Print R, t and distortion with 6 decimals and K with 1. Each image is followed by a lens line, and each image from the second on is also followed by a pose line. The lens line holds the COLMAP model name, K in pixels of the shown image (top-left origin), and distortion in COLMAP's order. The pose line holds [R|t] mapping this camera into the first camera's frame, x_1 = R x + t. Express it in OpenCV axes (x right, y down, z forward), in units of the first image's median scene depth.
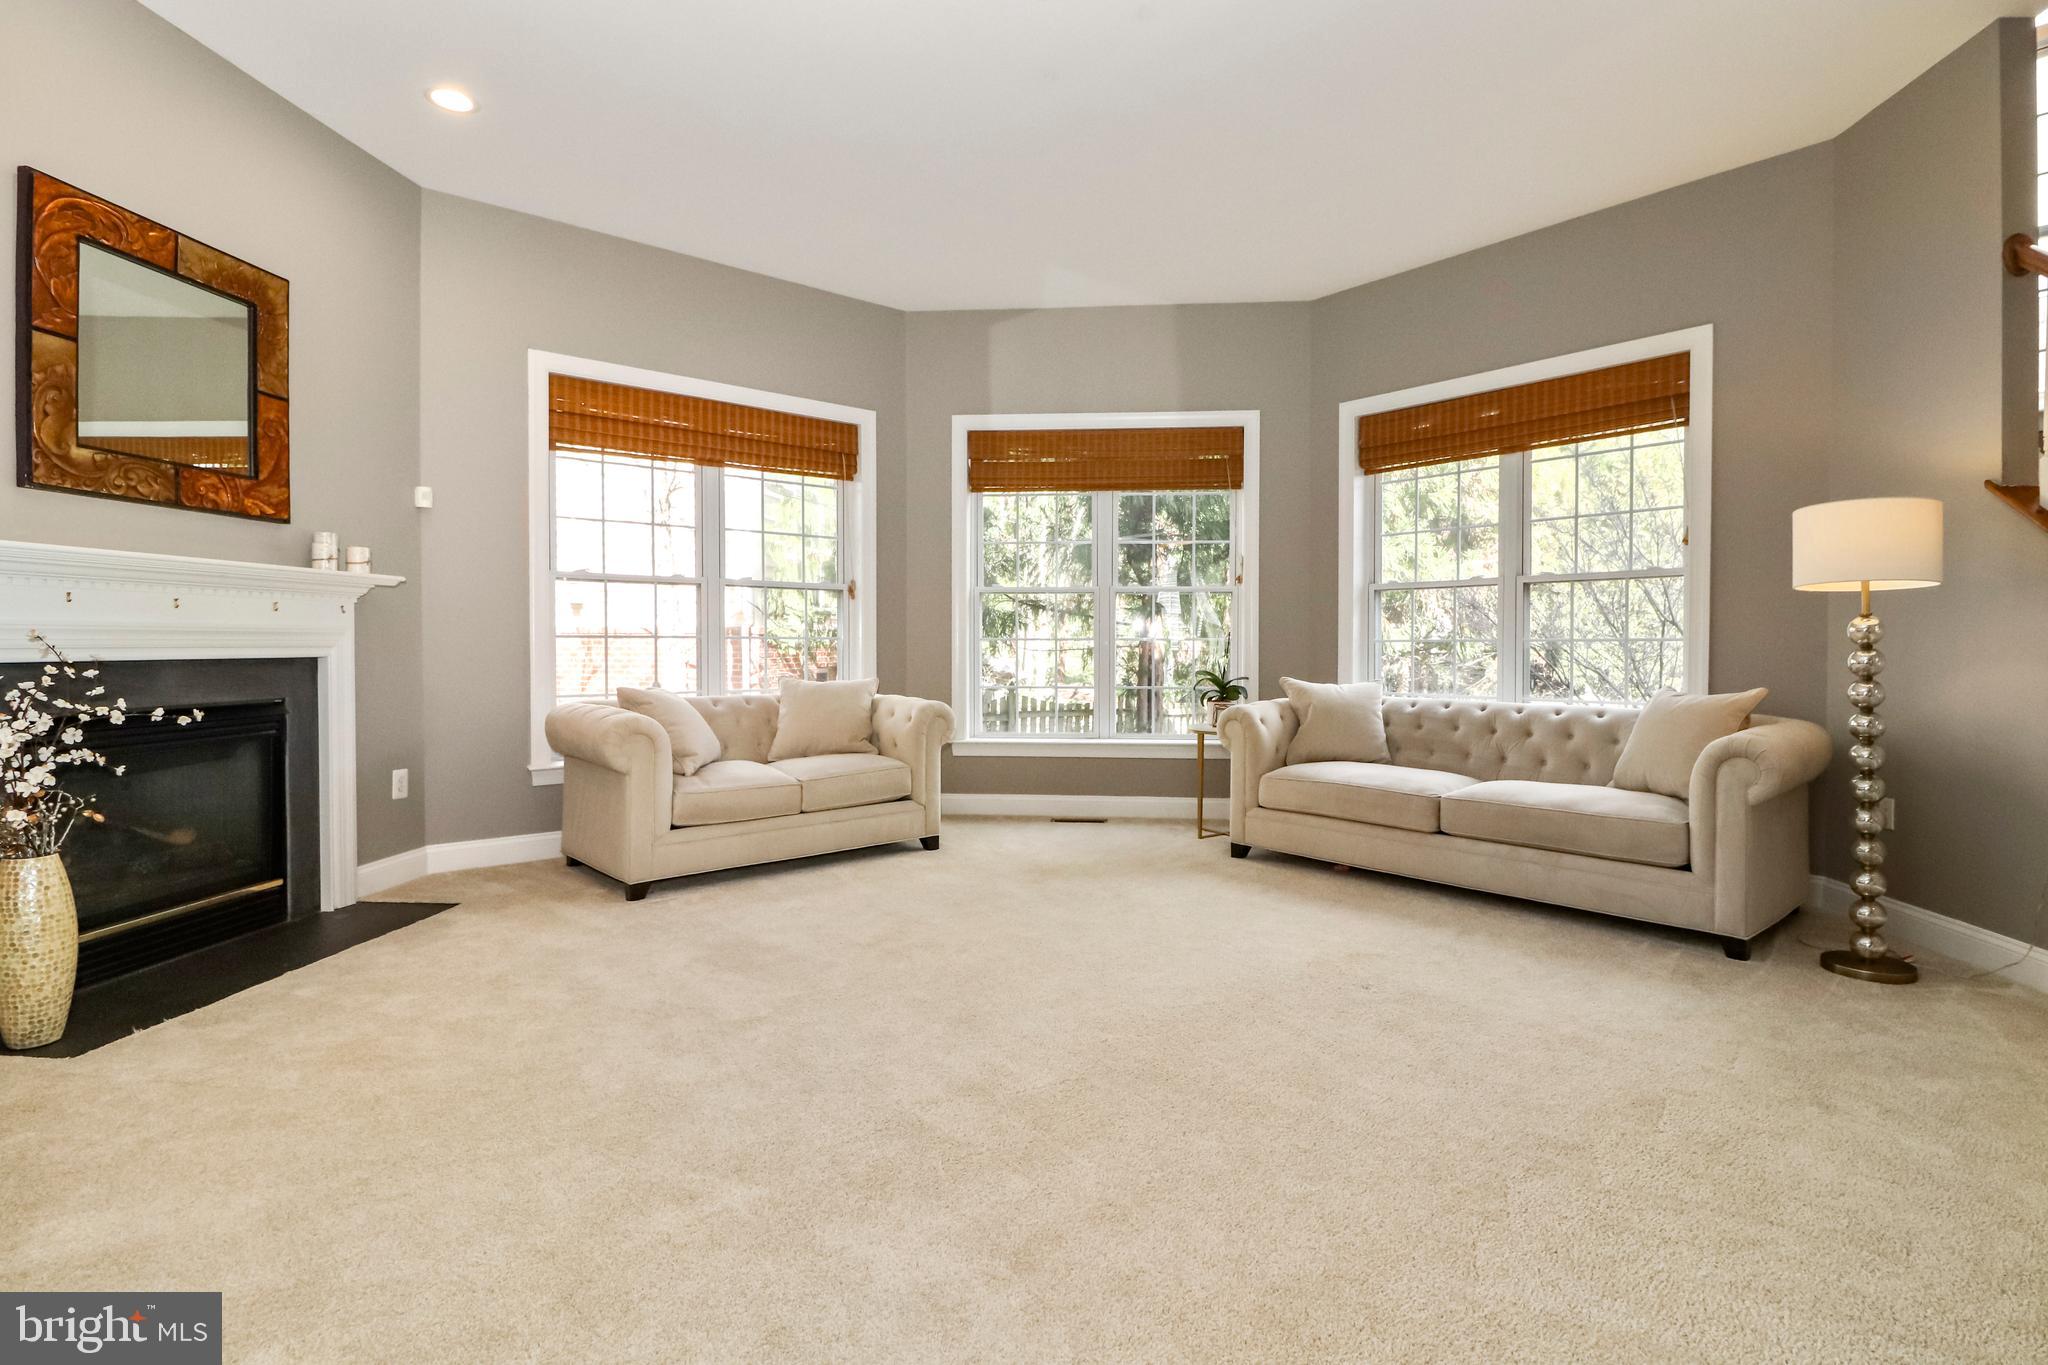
lens RADIAL K [[954.5, 0, 1016.7], [0, 954.5, 659.0], [0, 0, 1]] dist [0.013746, -0.013932]
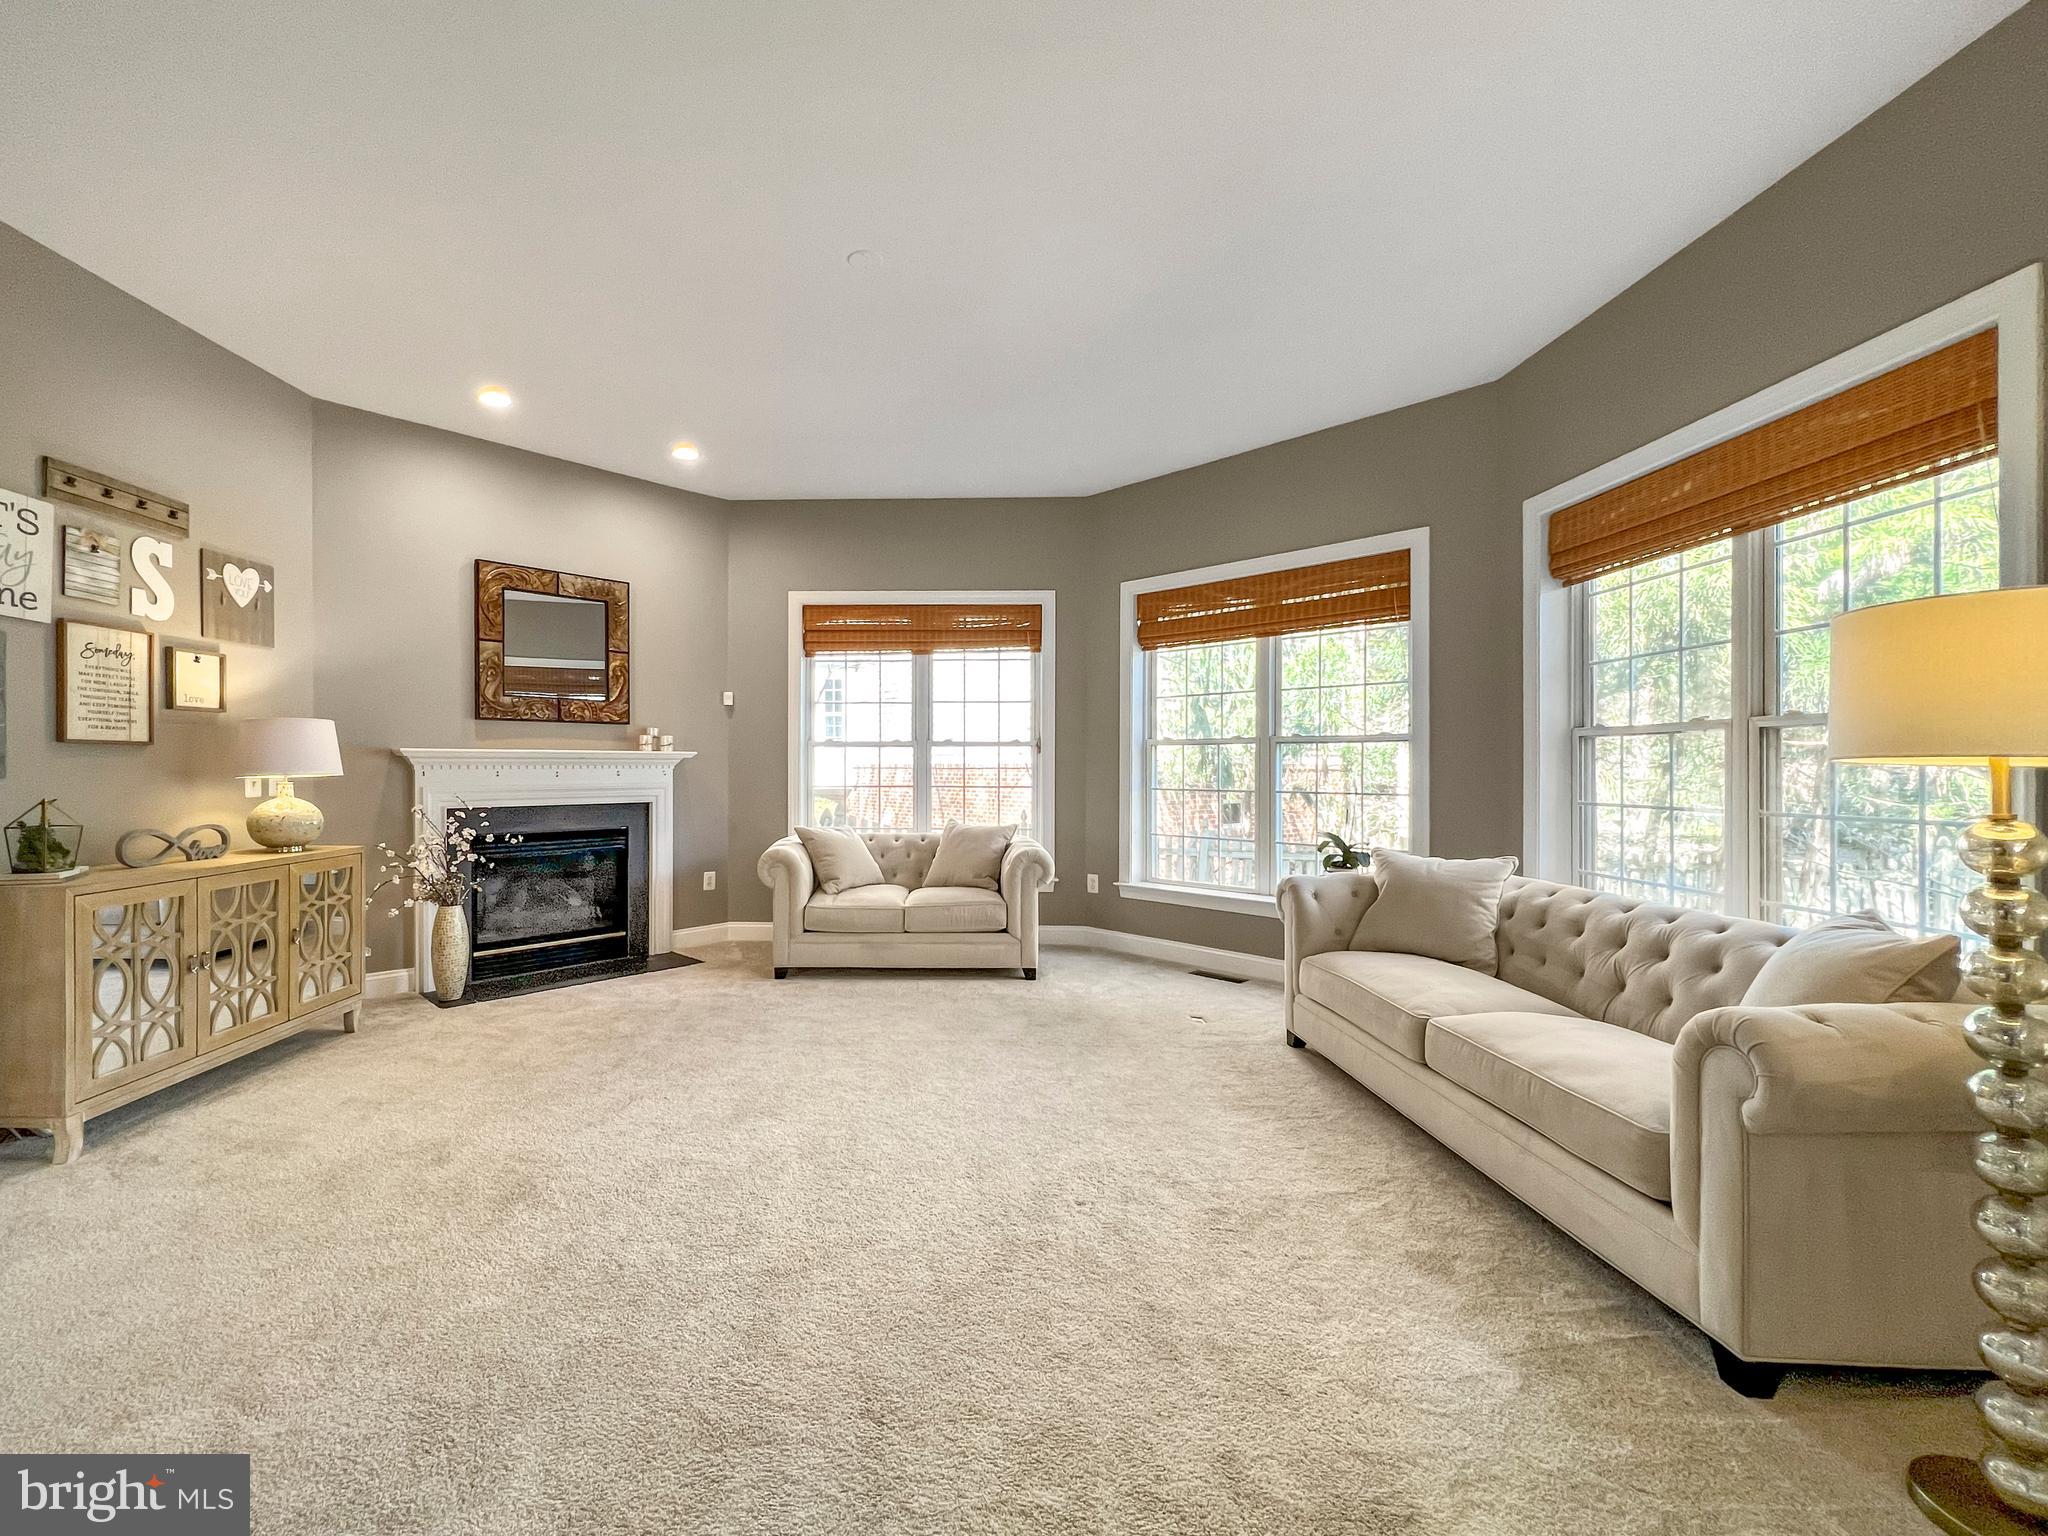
lens RADIAL K [[831.5, 0, 935.1], [0, 831.5, 772.6], [0, 0, 1]] dist [-0.000988, -0.000303]
pose [[0.749316, 0.002602, -0.662207, 0.551660], [-0.007835, 0.999957, -0.004936, -0.045599], [0.662166, 0.008887, 0.749305, 0.217698]]
